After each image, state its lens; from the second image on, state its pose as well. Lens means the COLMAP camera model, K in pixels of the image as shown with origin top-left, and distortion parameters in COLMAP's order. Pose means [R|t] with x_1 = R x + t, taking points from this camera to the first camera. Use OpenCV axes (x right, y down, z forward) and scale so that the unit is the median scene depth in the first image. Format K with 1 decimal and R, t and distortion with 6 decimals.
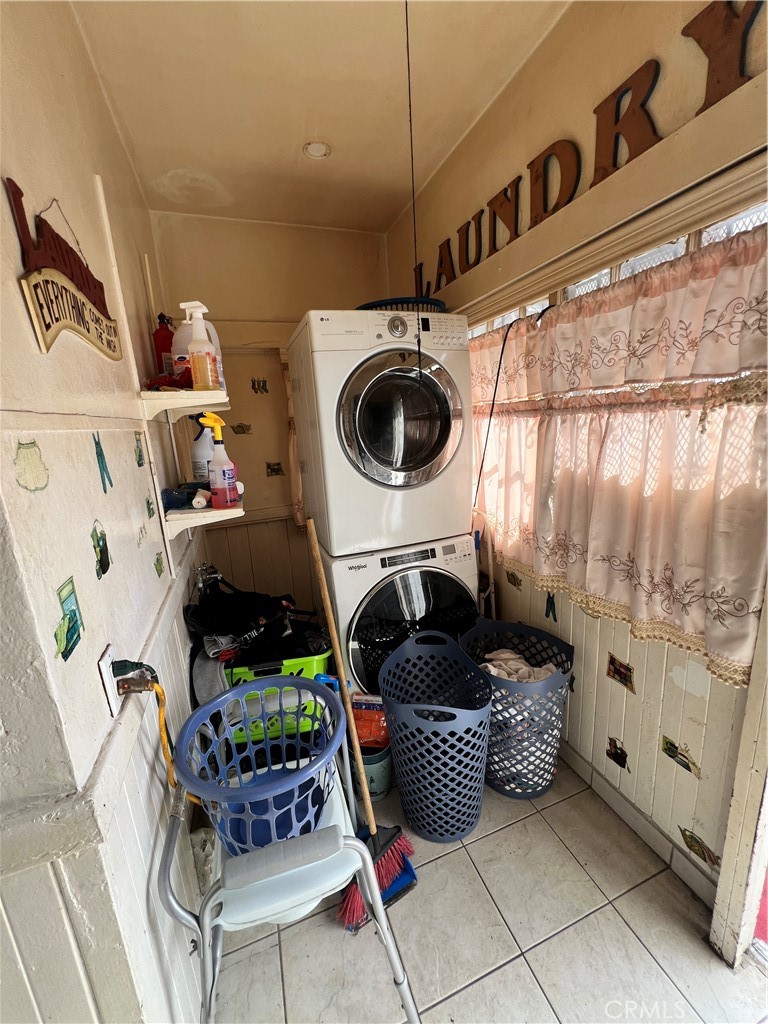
lens RADIAL K [[409.0, 0, 386.0], [0, 409.0, 510.5], [0, 0, 1]] dist [-0.006985, 0.000318]
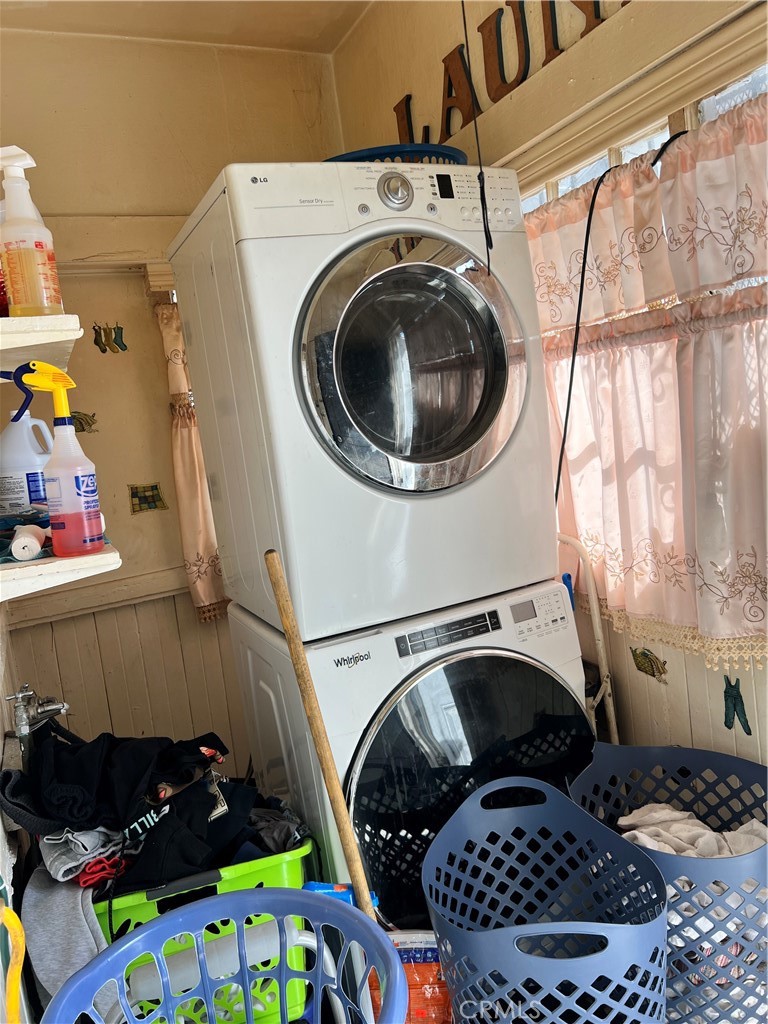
lens RADIAL K [[771.8, 0, 382.8], [0, 771.8, 507.1], [0, 0, 1]] dist [0.032778, -0.036543]
pose [[0.993655, -0.077229, 0.081766, -0.096768], [0.085860, 0.990445, -0.107919, 0.060724], [-0.072650, 0.114254, 0.990792, 0.048496]]
